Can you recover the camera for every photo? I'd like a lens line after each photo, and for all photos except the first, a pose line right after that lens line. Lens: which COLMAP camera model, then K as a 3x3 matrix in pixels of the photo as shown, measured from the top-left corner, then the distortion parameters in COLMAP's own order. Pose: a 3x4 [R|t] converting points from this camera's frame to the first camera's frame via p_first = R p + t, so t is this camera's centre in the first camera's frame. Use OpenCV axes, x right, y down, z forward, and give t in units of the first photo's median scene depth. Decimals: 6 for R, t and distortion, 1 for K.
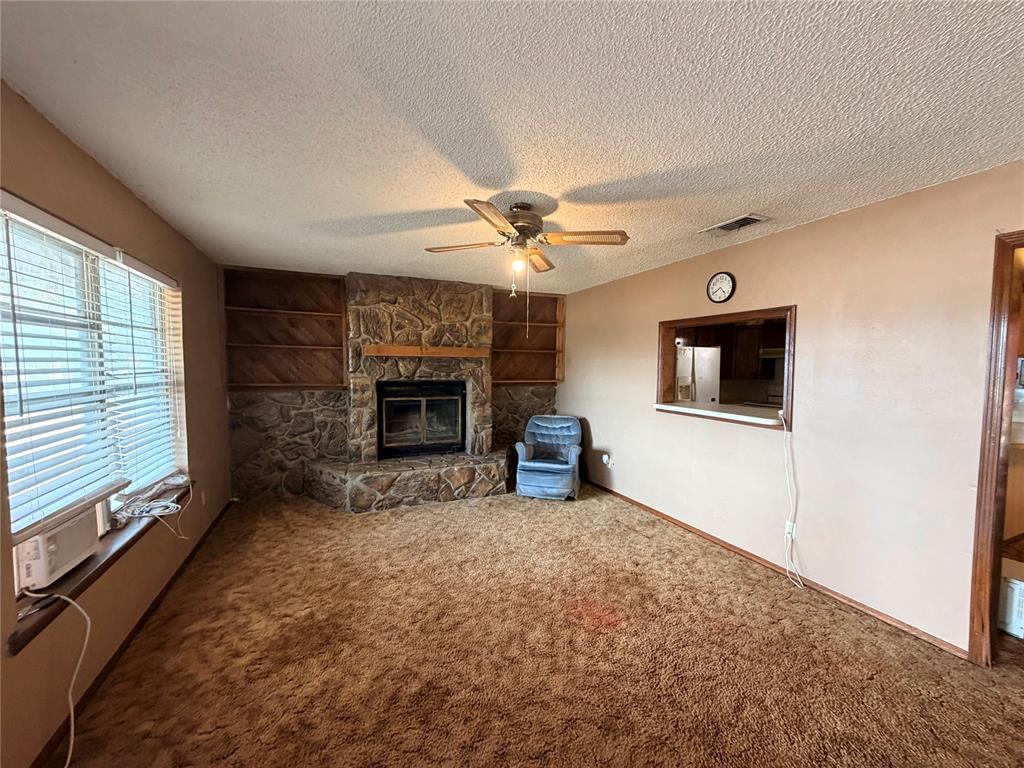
lens RADIAL K [[410.4, 0, 516.1], [0, 410.4, 384.7], [0, 0, 1]] dist [0.002407, 0.000000]
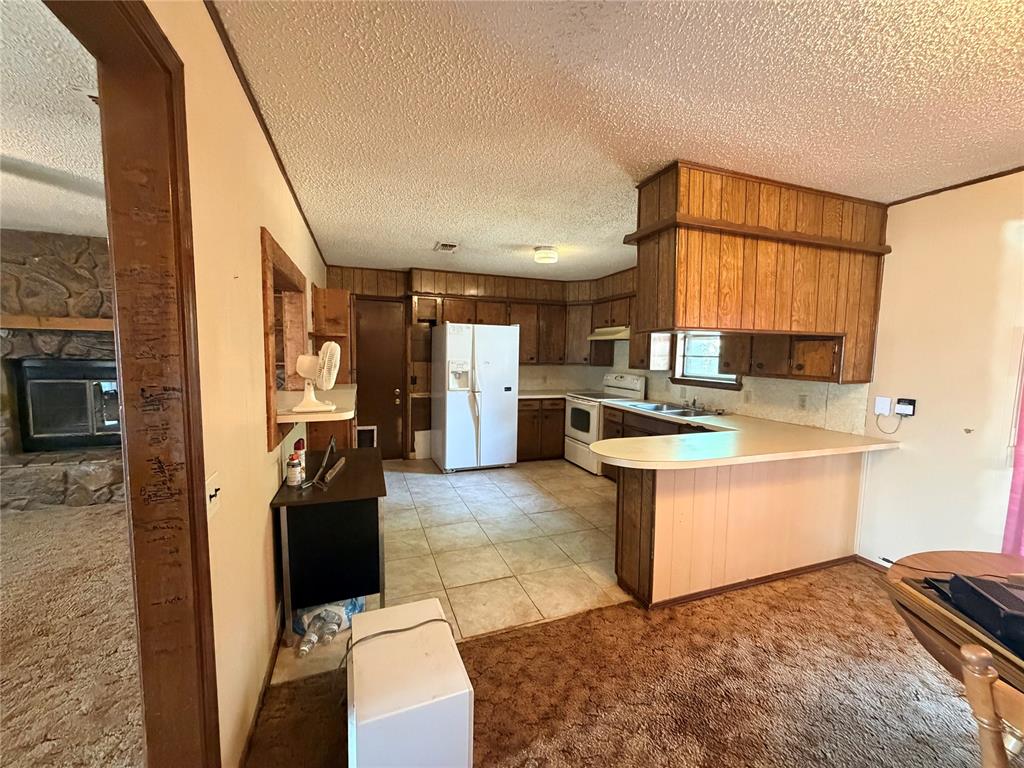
lens RADIAL K [[410.4, 0, 508.0], [0, 410.4, 384.4], [0, 0, 1]] dist [0.002407, 0.000000]
pose [[0.996790, 0.014571, -0.078726, 0.727647], [-0.012730, 0.999635, 0.023839, 0.009978], [0.079045, -0.022761, 0.996611, 0.245200]]
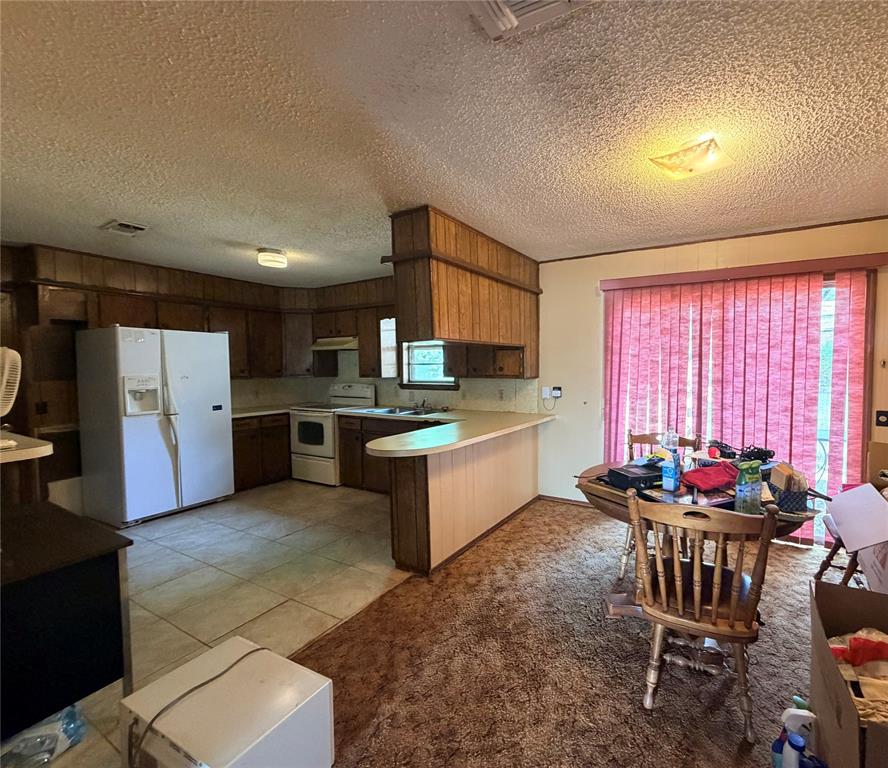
lens RADIAL K [[412.2, 0, 510.0], [0, 412.2, 383.9], [0, 0, 1]] dist [0.001938, -0.000504]
pose [[0.795960, -0.040351, 0.604003, 0.607060], [0.046051, 0.998921, 0.006047, 0.019874], [-0.603595, 0.023002, 0.796959, 0.200061]]
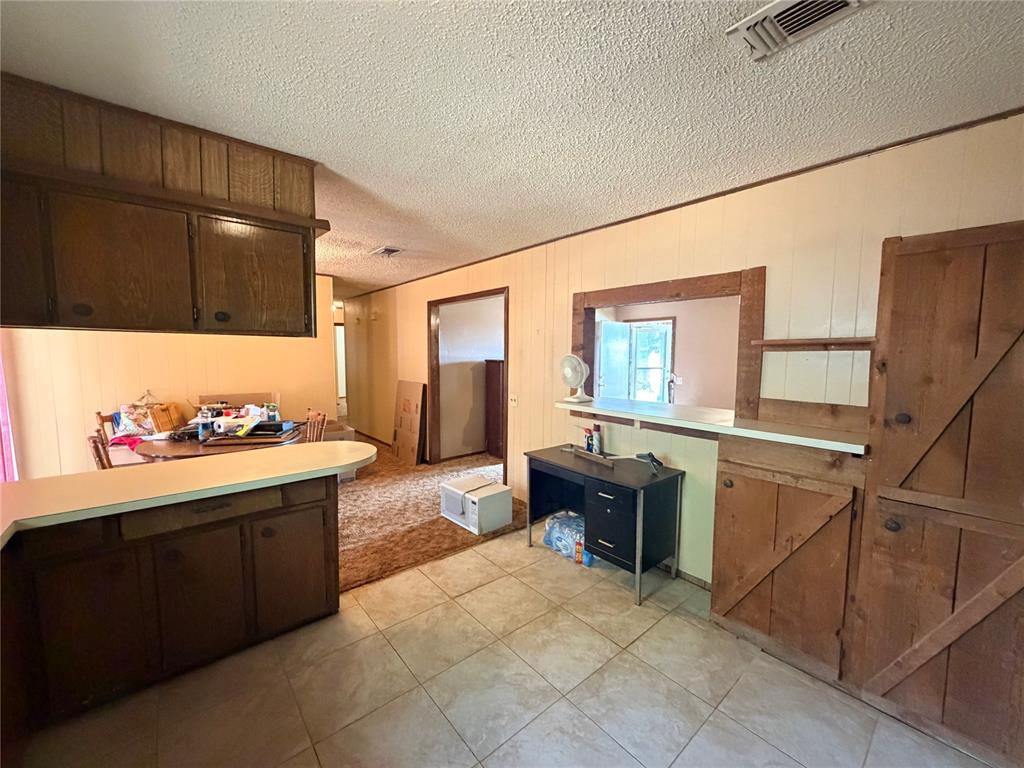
lens RADIAL K [[410.4, 0, 509.2], [0, 410.4, 382.5], [0, 0, 1]] dist [0.002407, 0.000000]
pose [[-0.963825, 0.011182, -0.266303, 0.765268], [-0.026038, 0.990391, 0.135824, -0.067734], [0.265263, 0.137844, -0.954272, 1.327666]]
